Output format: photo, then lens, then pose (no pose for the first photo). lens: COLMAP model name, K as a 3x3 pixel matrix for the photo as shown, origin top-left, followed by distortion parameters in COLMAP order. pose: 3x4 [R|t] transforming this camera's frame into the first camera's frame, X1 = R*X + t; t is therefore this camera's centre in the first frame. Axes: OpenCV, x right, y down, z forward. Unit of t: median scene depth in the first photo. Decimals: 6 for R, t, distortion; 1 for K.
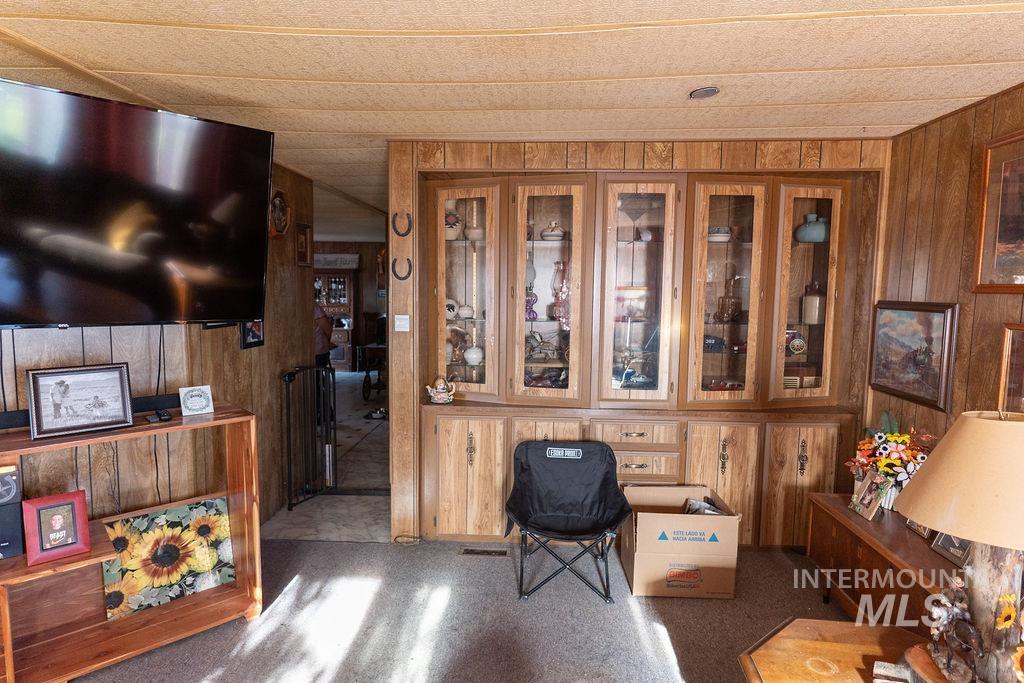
lens RADIAL K [[566.7, 0, 512.0], [0, 566.7, 341.5], [0, 0, 1]] dist [0.002799, 0.000840]
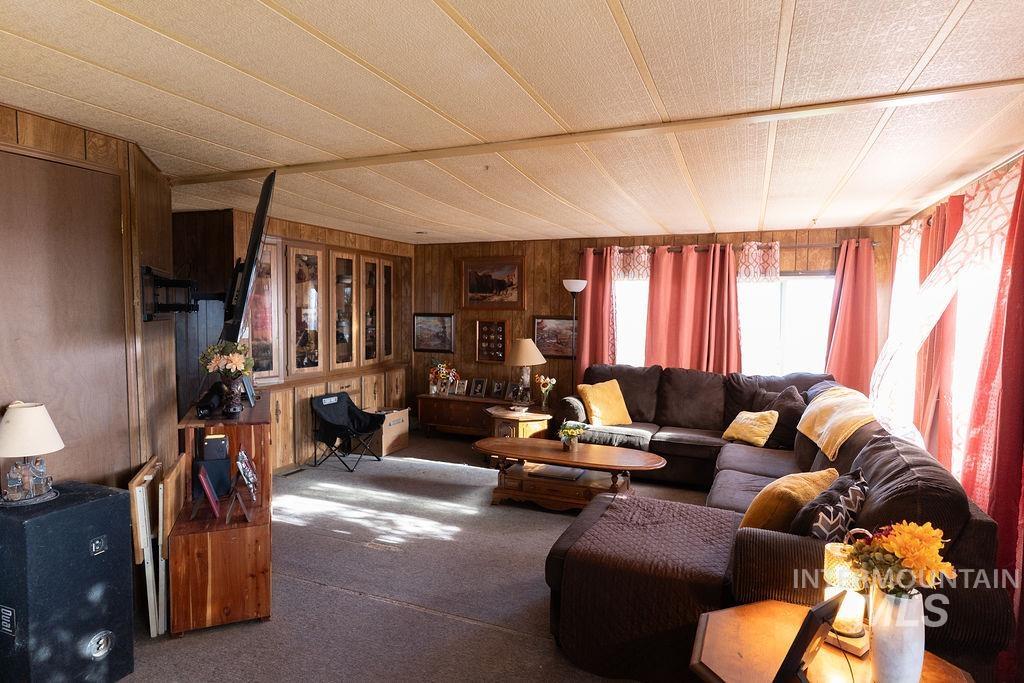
lens RADIAL K [[566.7, 0, 512.0], [0, 566.7, 341.5], [0, 0, 1]] dist [0.002799, 0.000840]
pose [[0.331442, -0.059448, 0.941601, -1.419427], [0.085840, 0.995774, 0.032652, 0.002868], [-0.939562, 0.070005, 0.335145, -0.151023]]
